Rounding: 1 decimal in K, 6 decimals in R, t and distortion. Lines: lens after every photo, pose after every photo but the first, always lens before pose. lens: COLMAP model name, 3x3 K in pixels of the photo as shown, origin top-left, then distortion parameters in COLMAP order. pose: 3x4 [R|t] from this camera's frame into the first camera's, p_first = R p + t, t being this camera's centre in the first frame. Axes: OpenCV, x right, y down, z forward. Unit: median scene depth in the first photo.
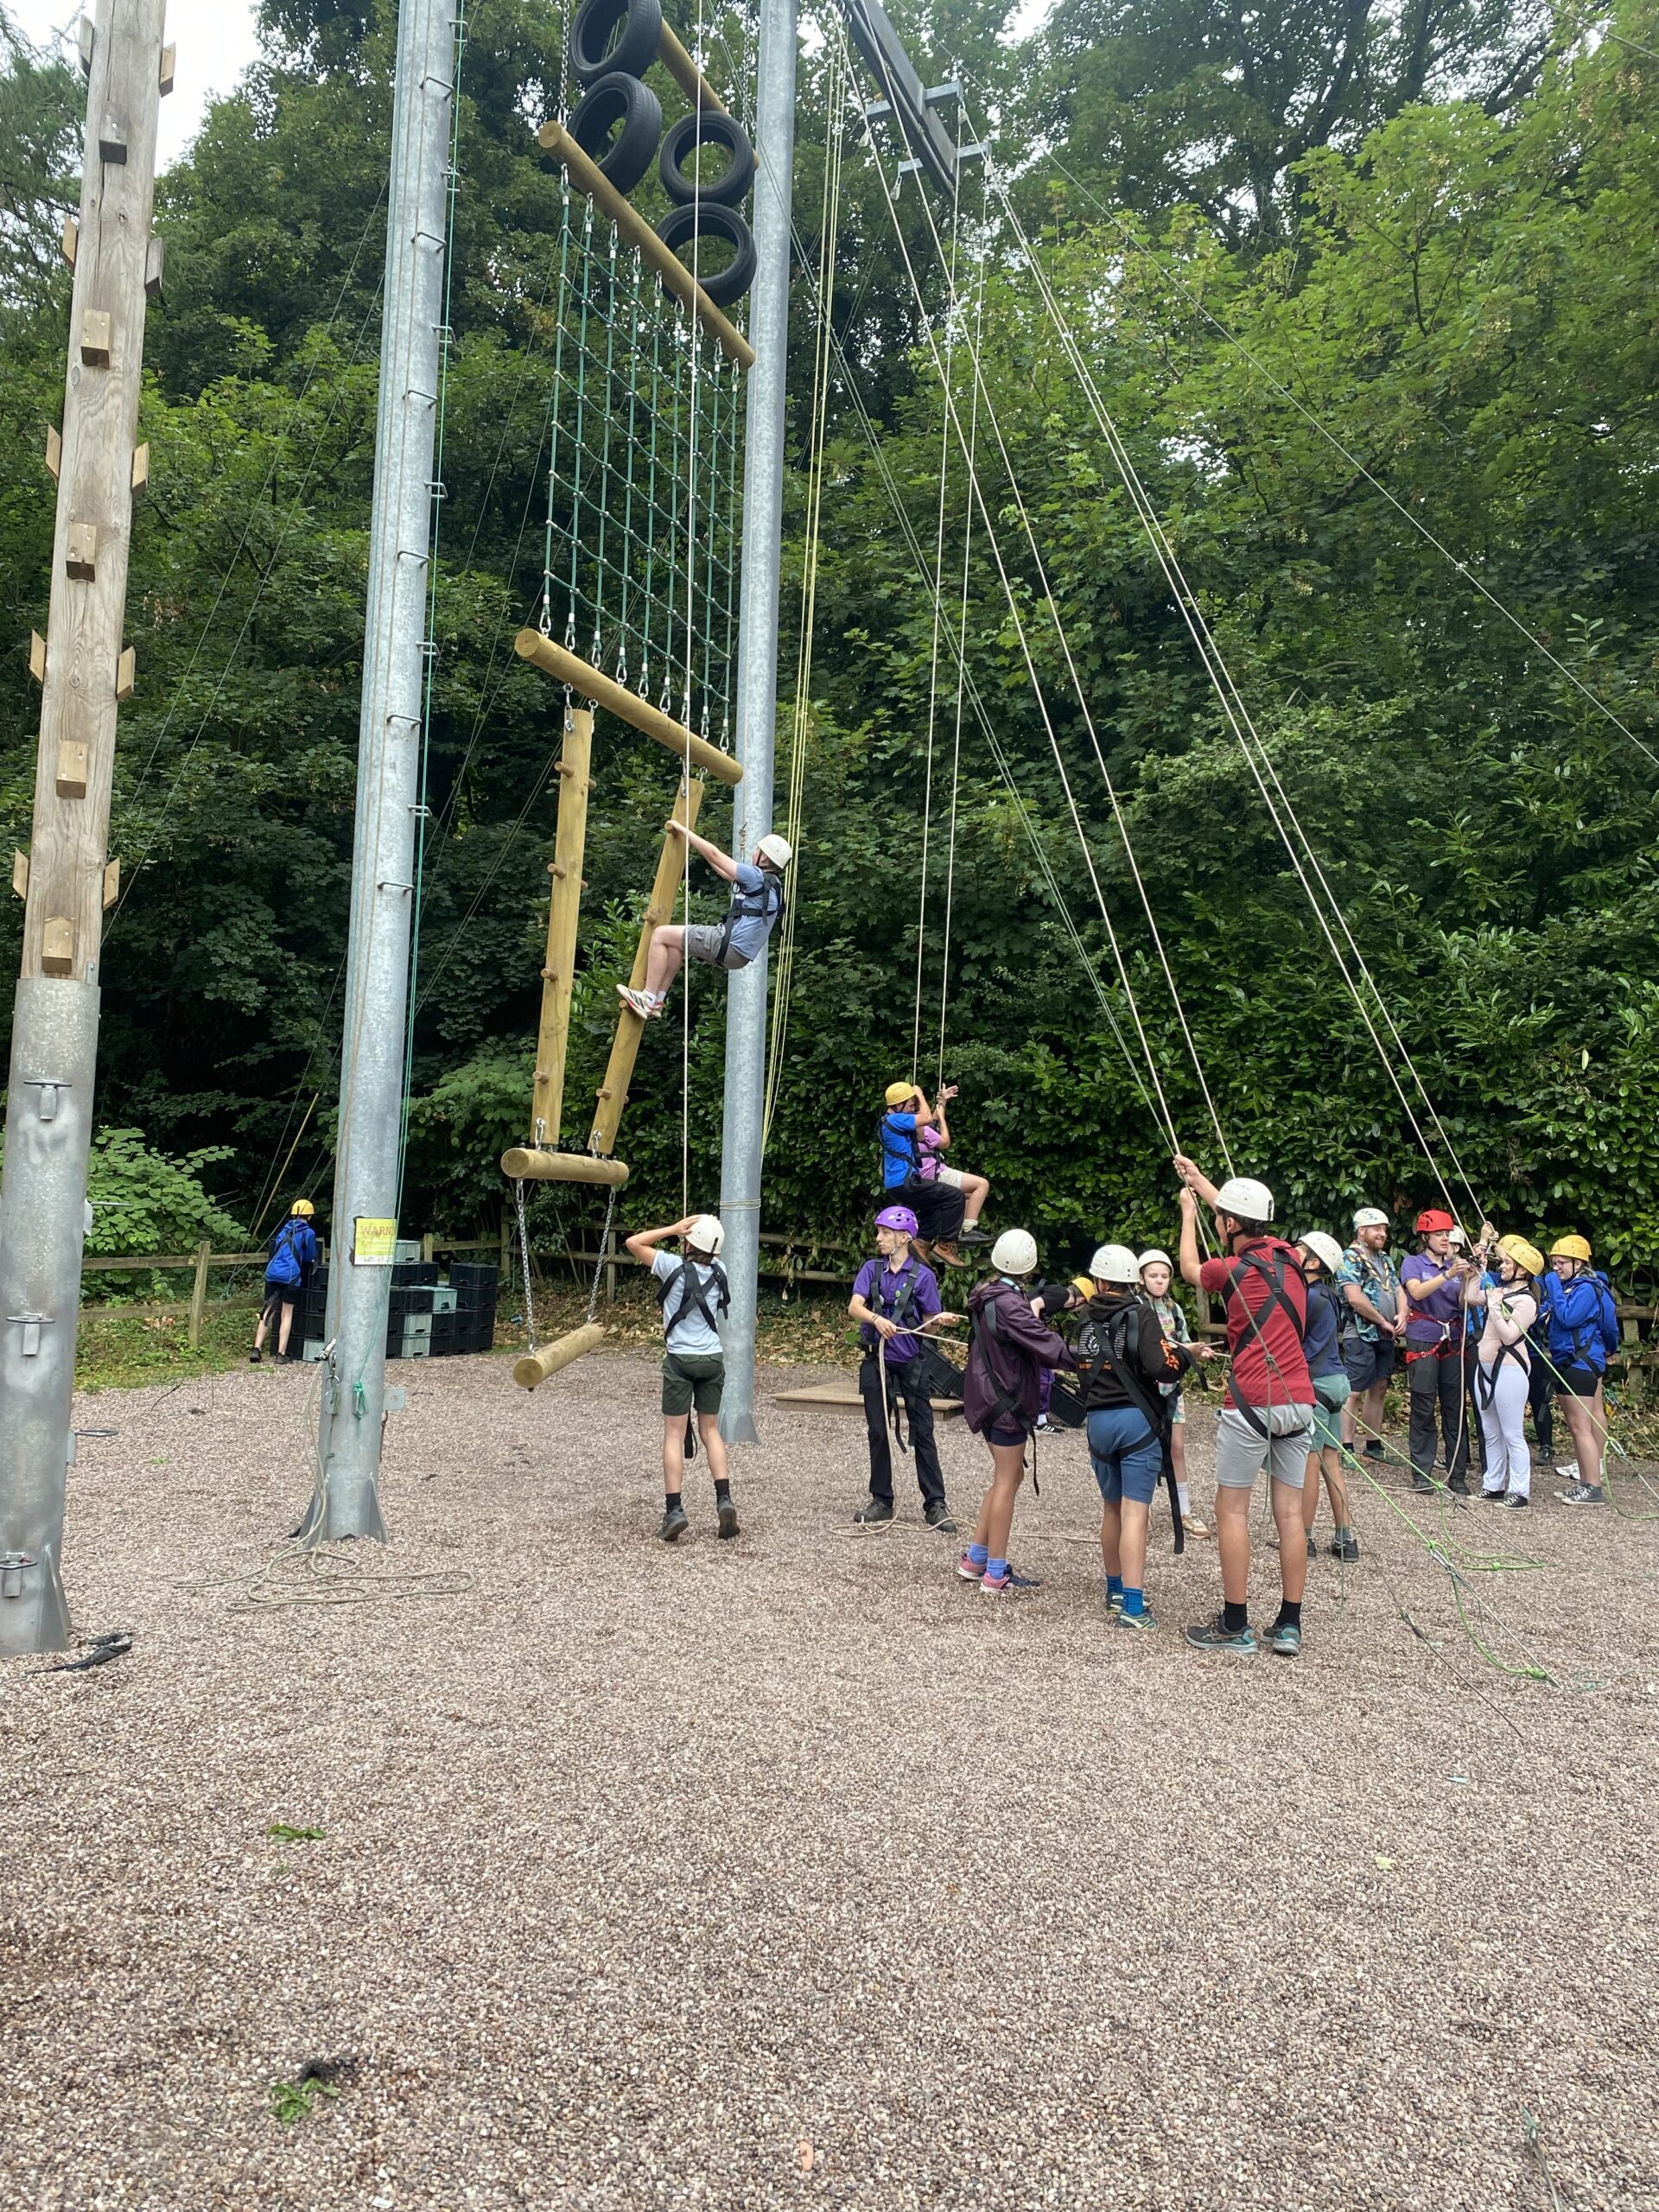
lens RADIAL K [[1668.4, 0, 837.4], [0, 1668.4, 1090.1], [0, 0, 1]] dist [0.040740, -0.042552]
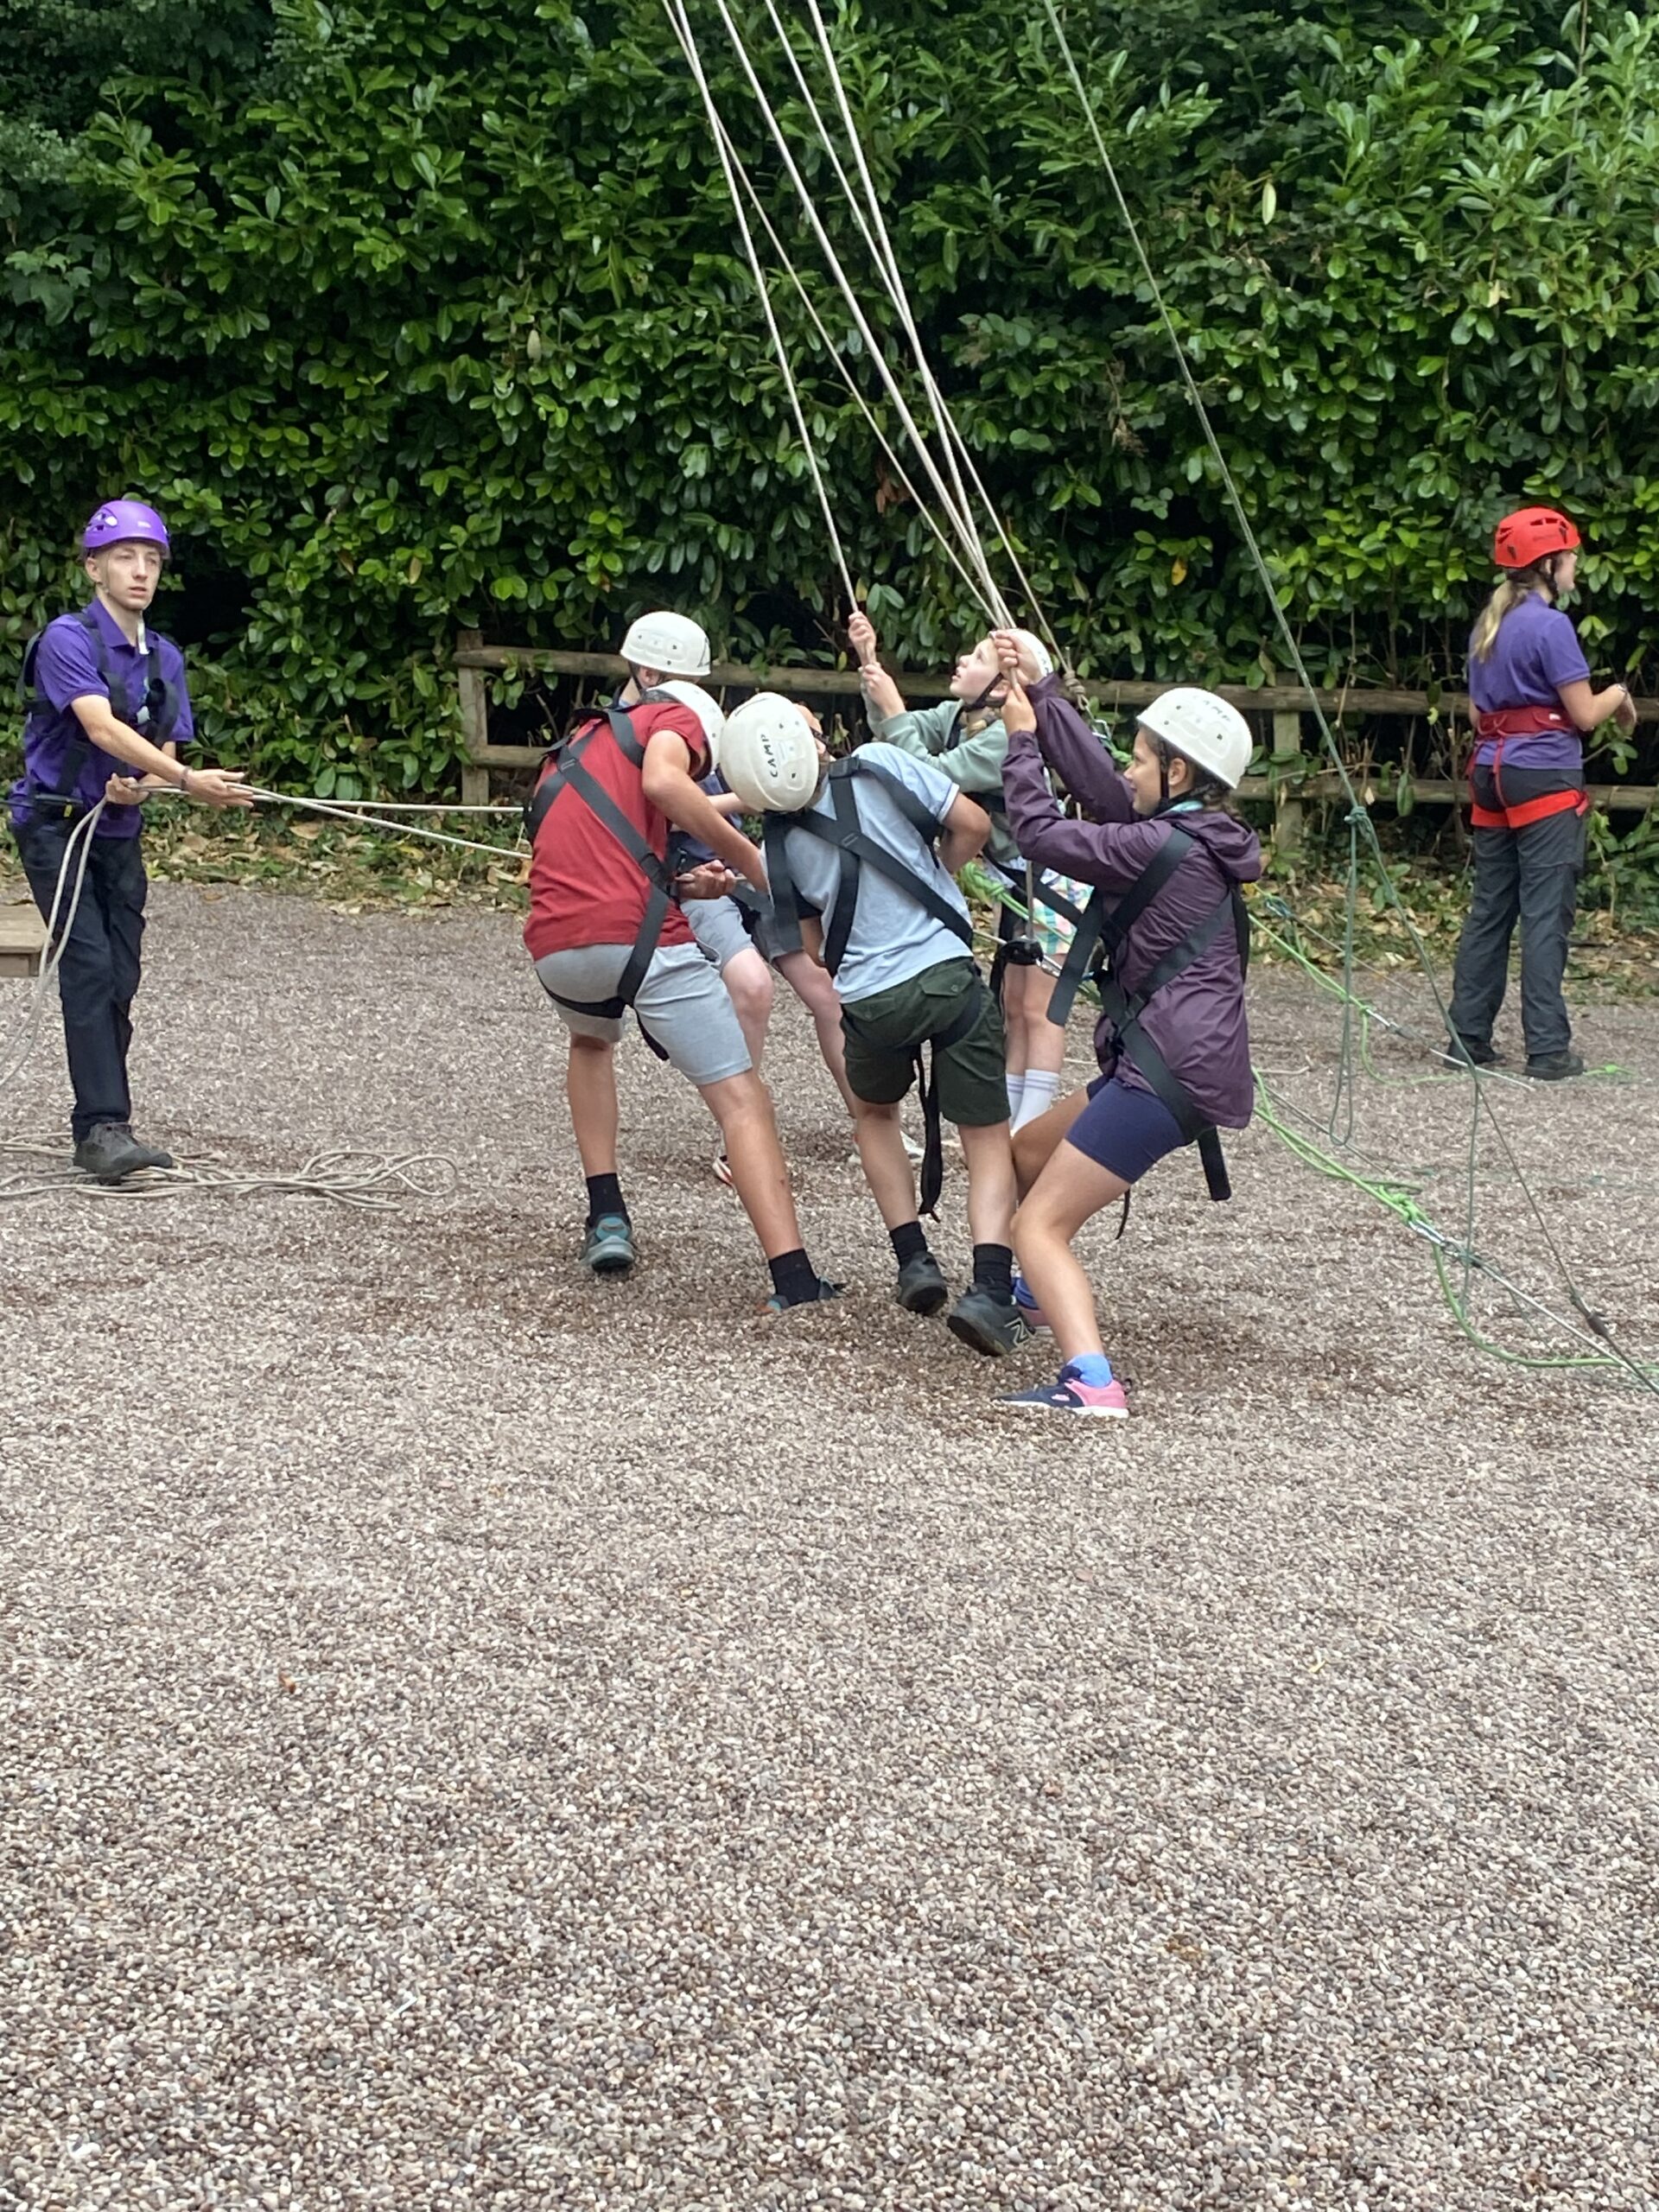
lens RADIAL K [[3438.8, 0, 807.0], [0, 3438.8, 1081.8], [0, 0, 1]] dist [0.081573, 0.000000]
pose [[0.909967, -0.069079, 0.408885, -0.112194], [-0.028598, 0.973226, 0.228066, 0.004792], [-0.413692, -0.219226, 0.883628, 0.063856]]
